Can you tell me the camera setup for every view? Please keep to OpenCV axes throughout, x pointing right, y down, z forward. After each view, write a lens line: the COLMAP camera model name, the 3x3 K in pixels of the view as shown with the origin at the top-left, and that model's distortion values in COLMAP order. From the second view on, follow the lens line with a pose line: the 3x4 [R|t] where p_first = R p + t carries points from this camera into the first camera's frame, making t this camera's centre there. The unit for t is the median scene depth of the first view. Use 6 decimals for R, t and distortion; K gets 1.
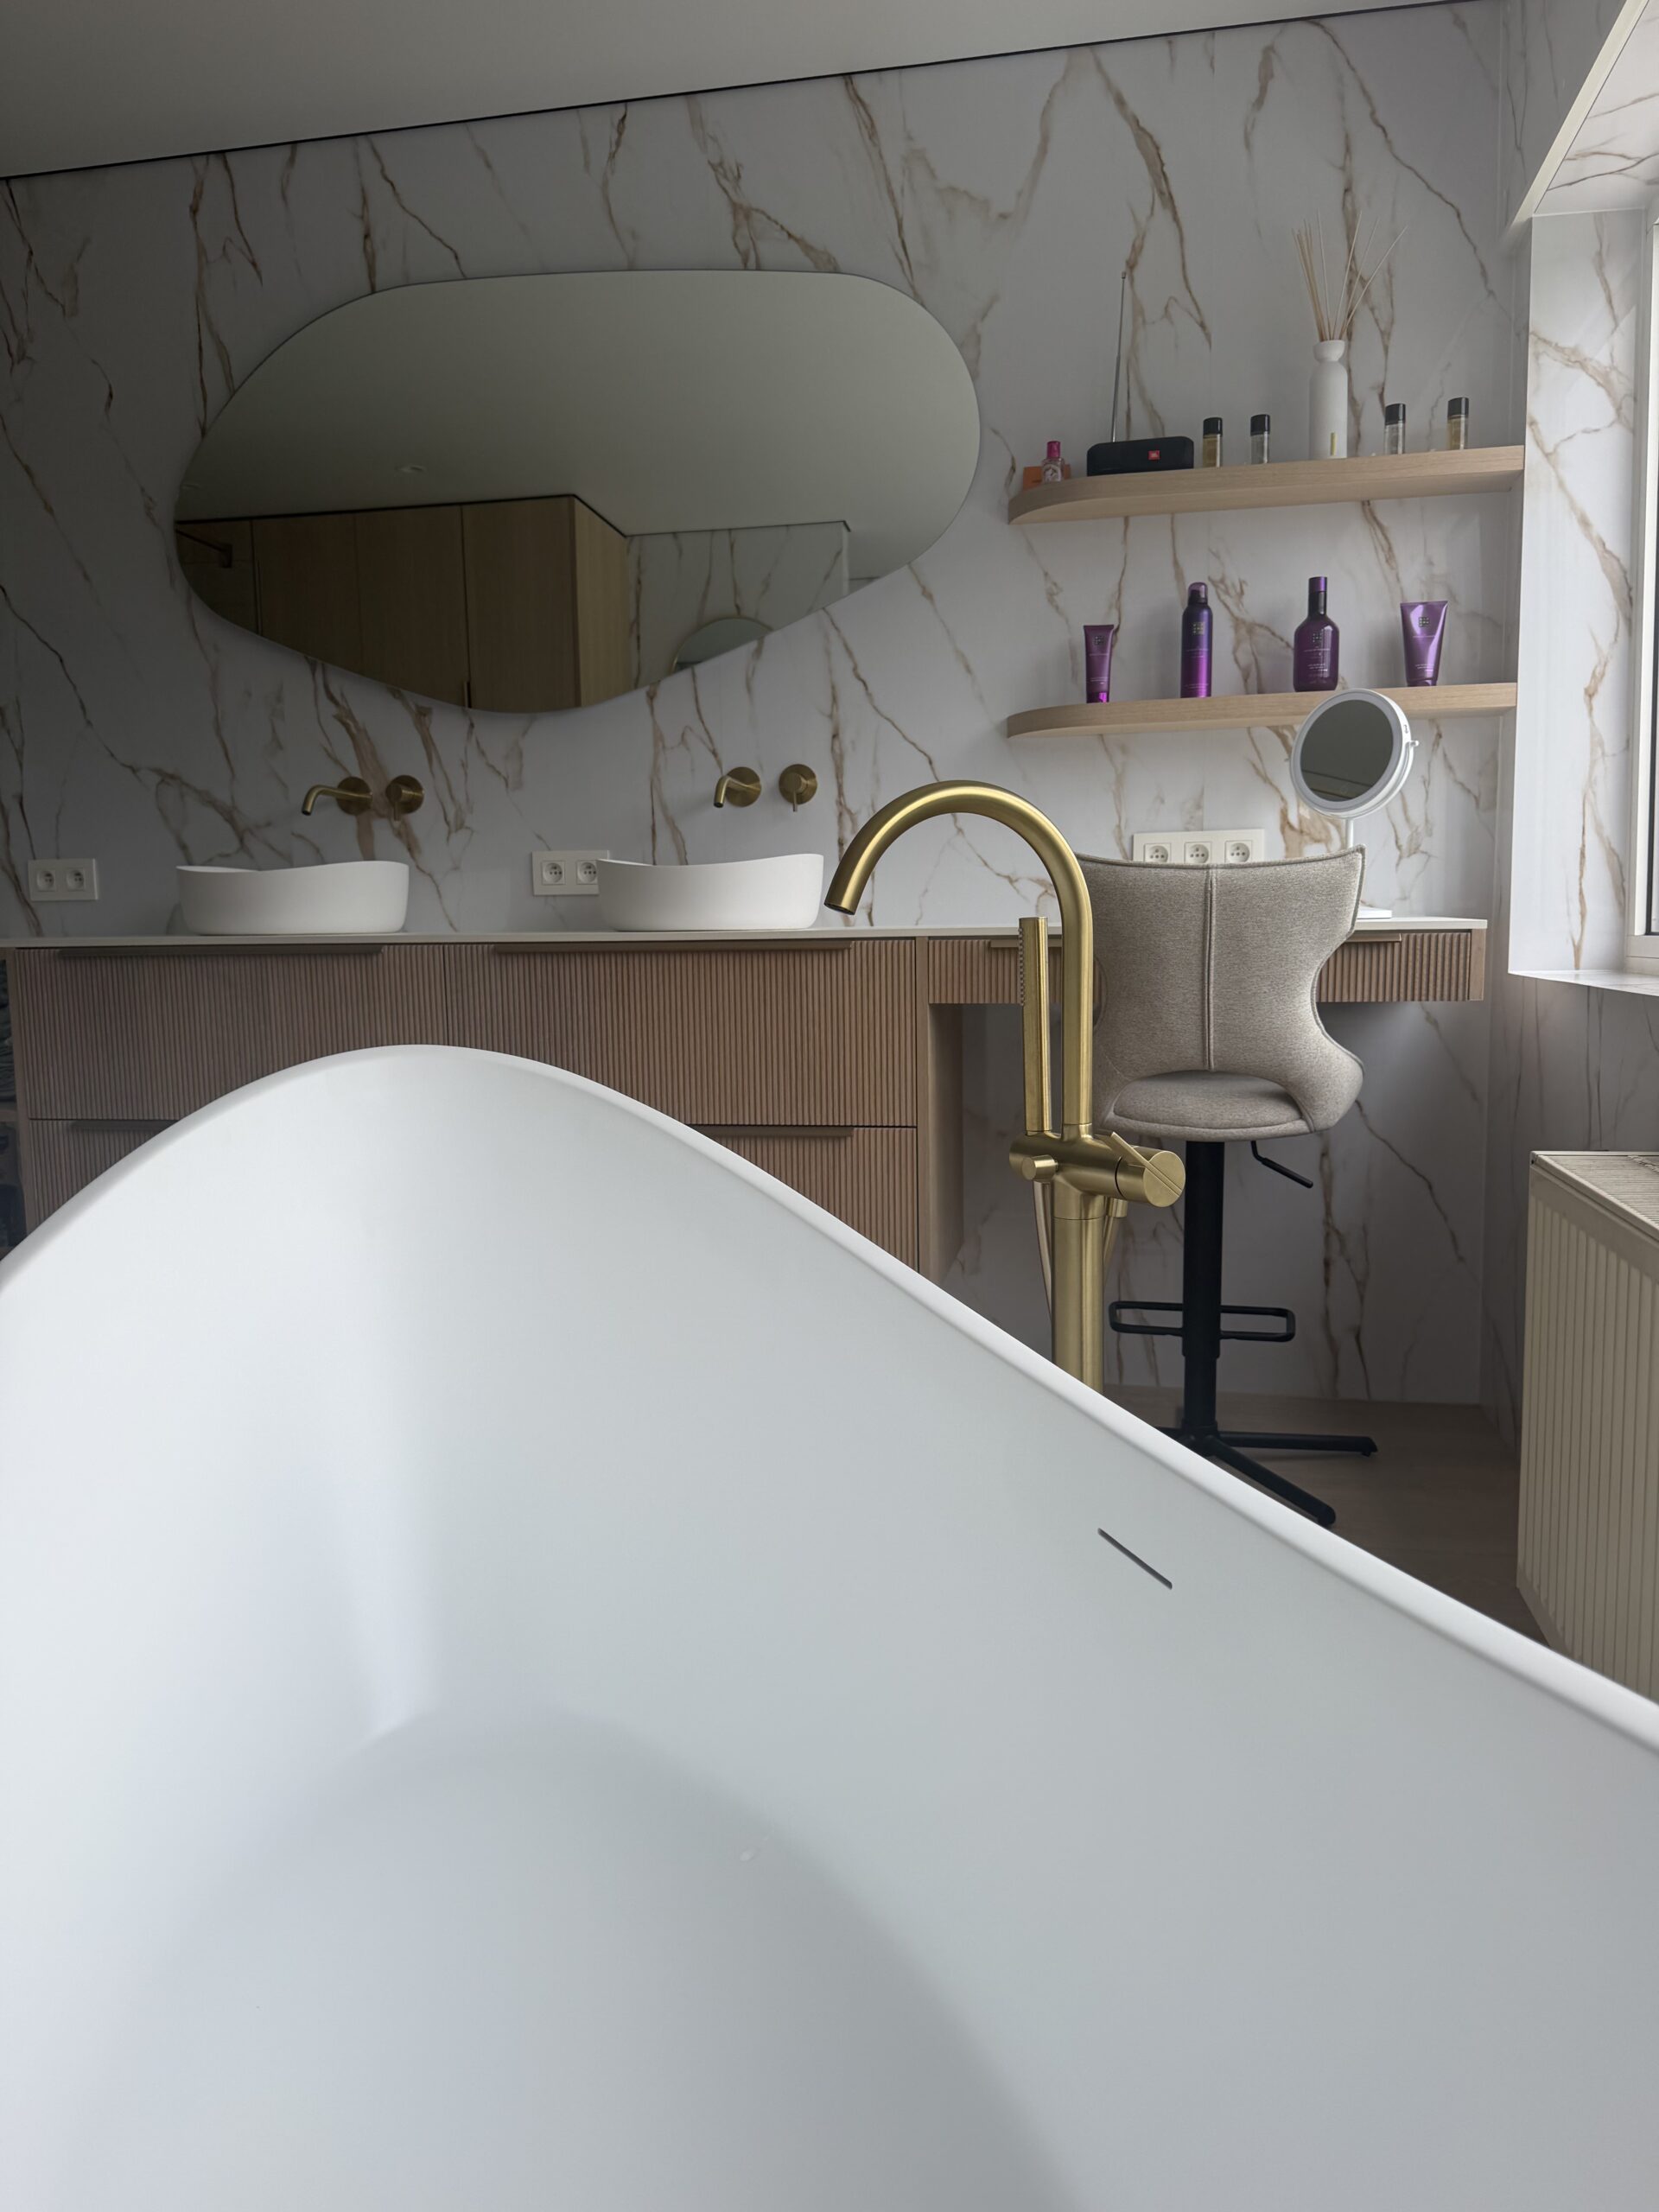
lens RADIAL K [[1608.9, 0, 849.1], [0, 1608.9, 1132.1], [0, 0, 1]] dist [0.045247, -0.052984]
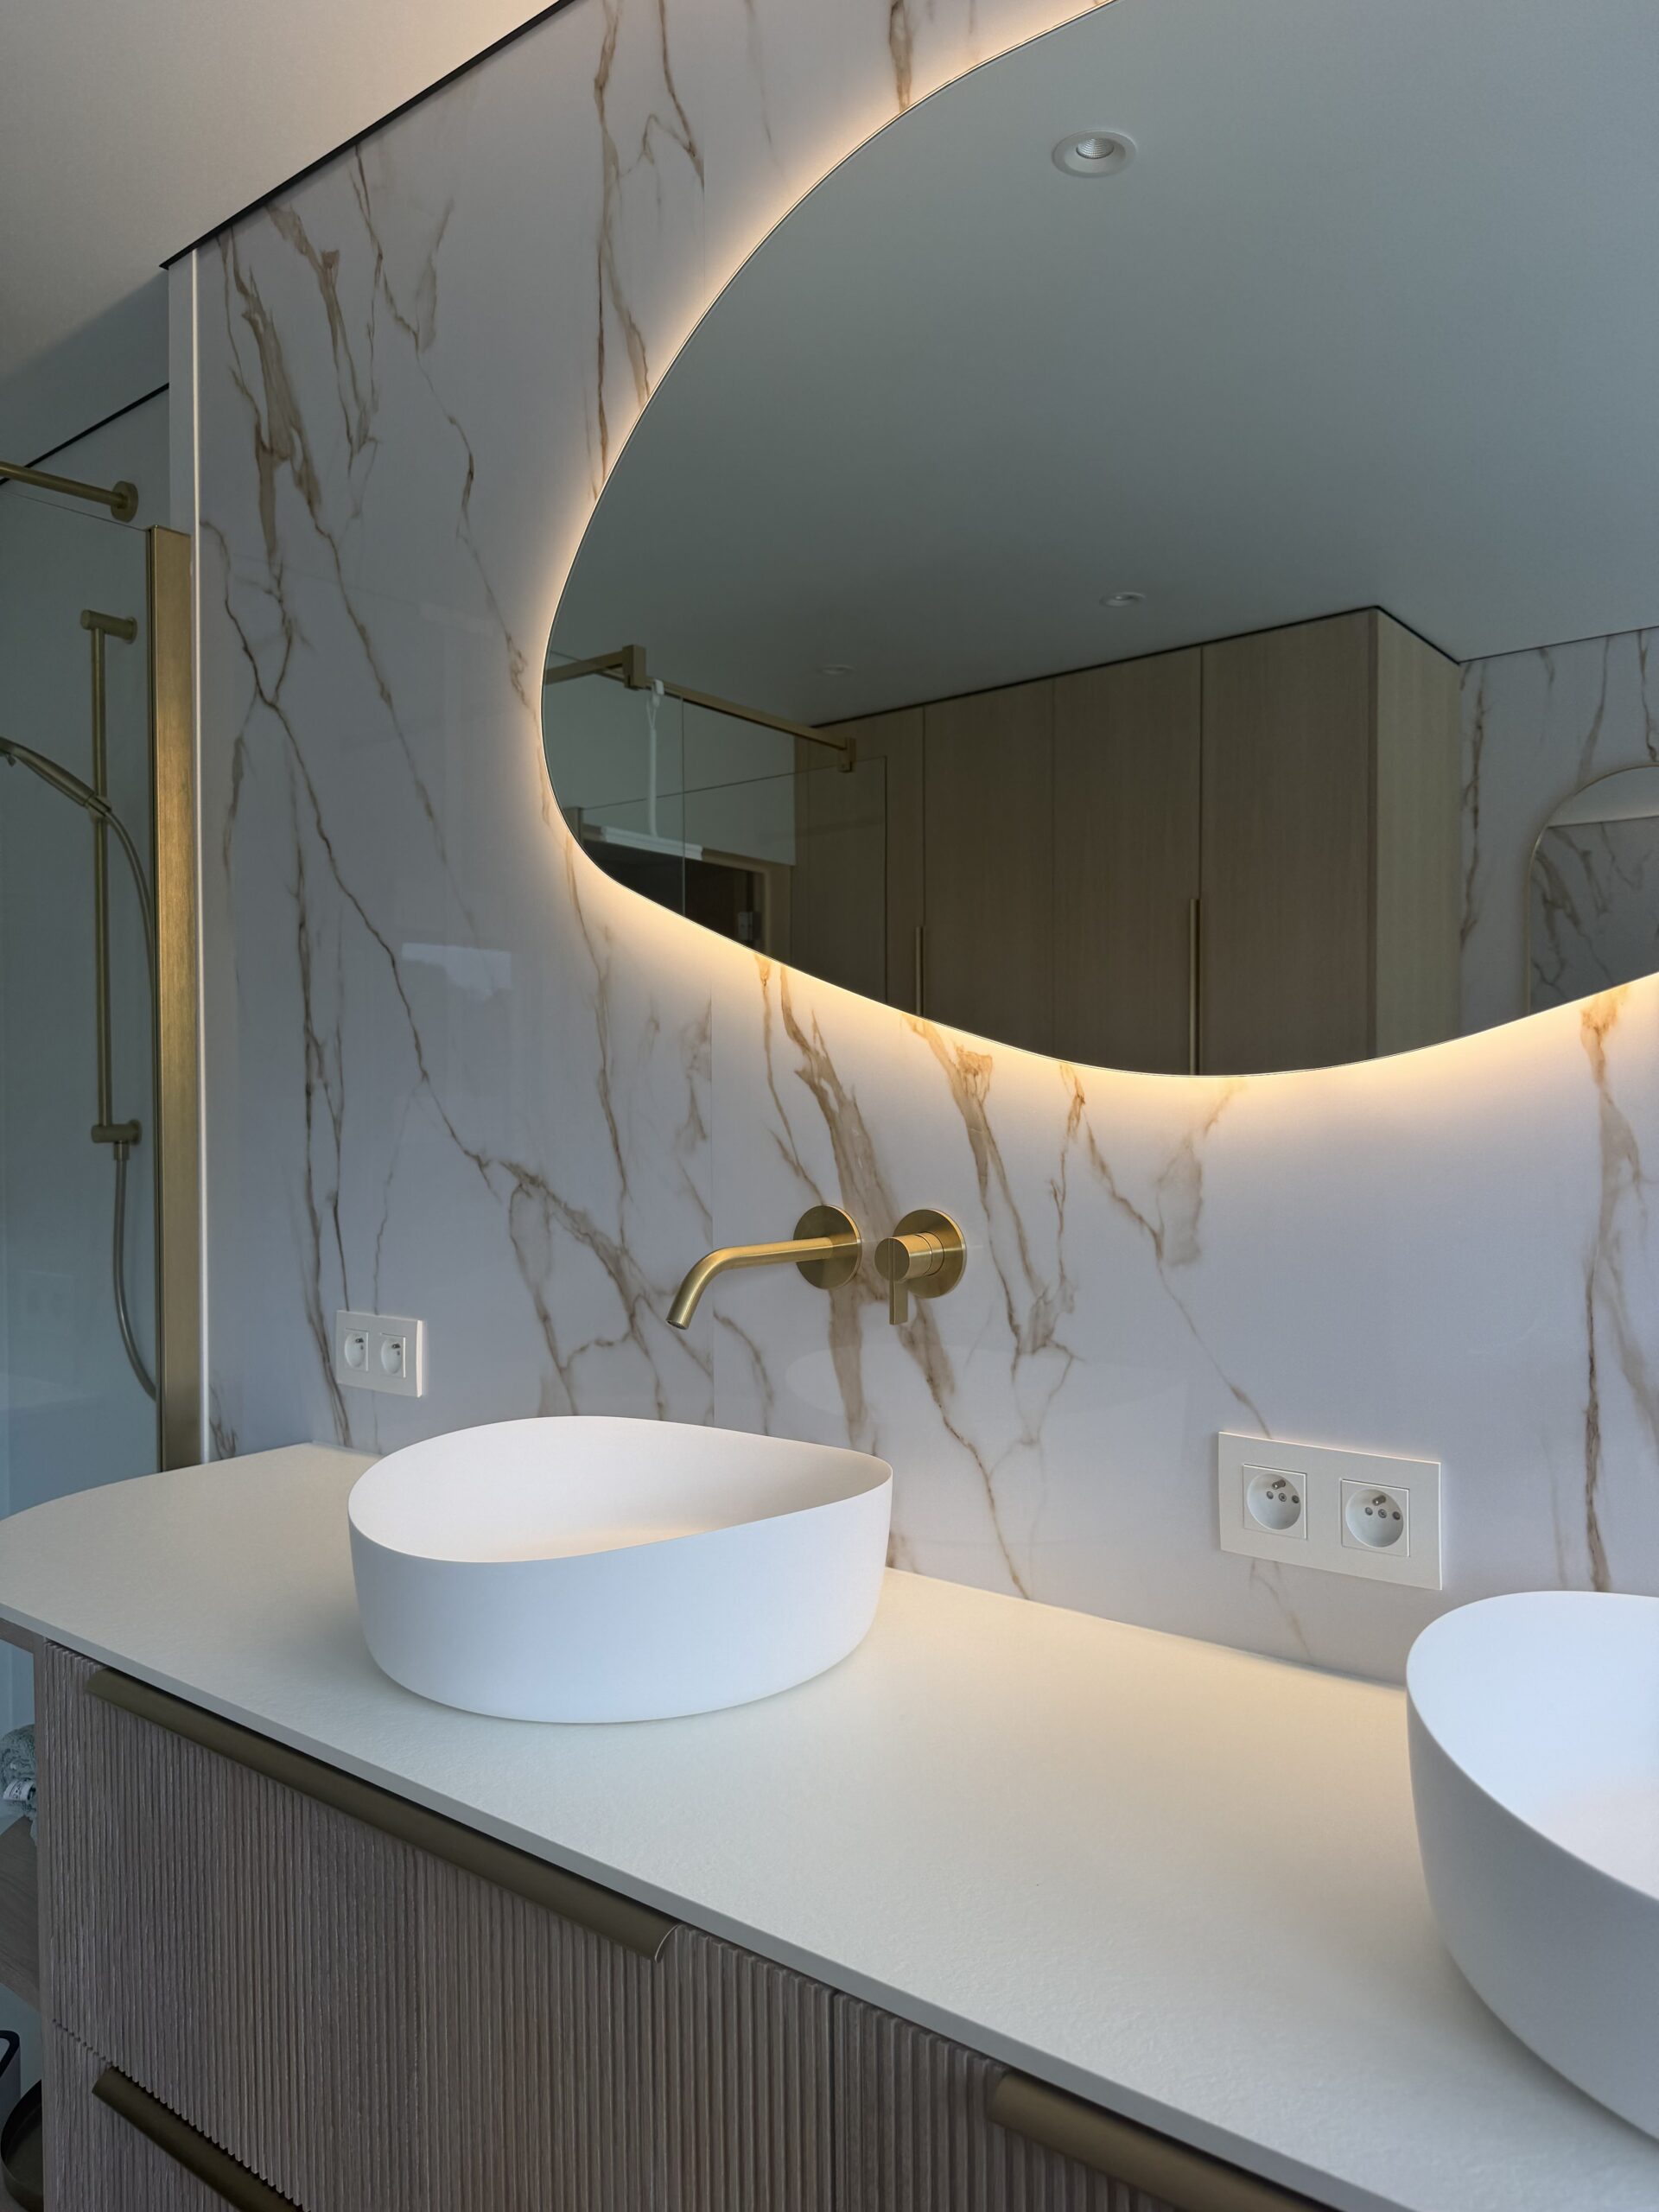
lens RADIAL K [[1591.5, 0, 857.9], [0, 1591.5, 1118.5], [0, 0, 1]] dist [0.088798, -0.145962]
pose [[0.888916, 0.011680, -0.457922, -0.096712], [-0.060412, 0.993932, -0.091920, -0.199673], [0.454070, 0.109373, 0.884227, 0.601757]]
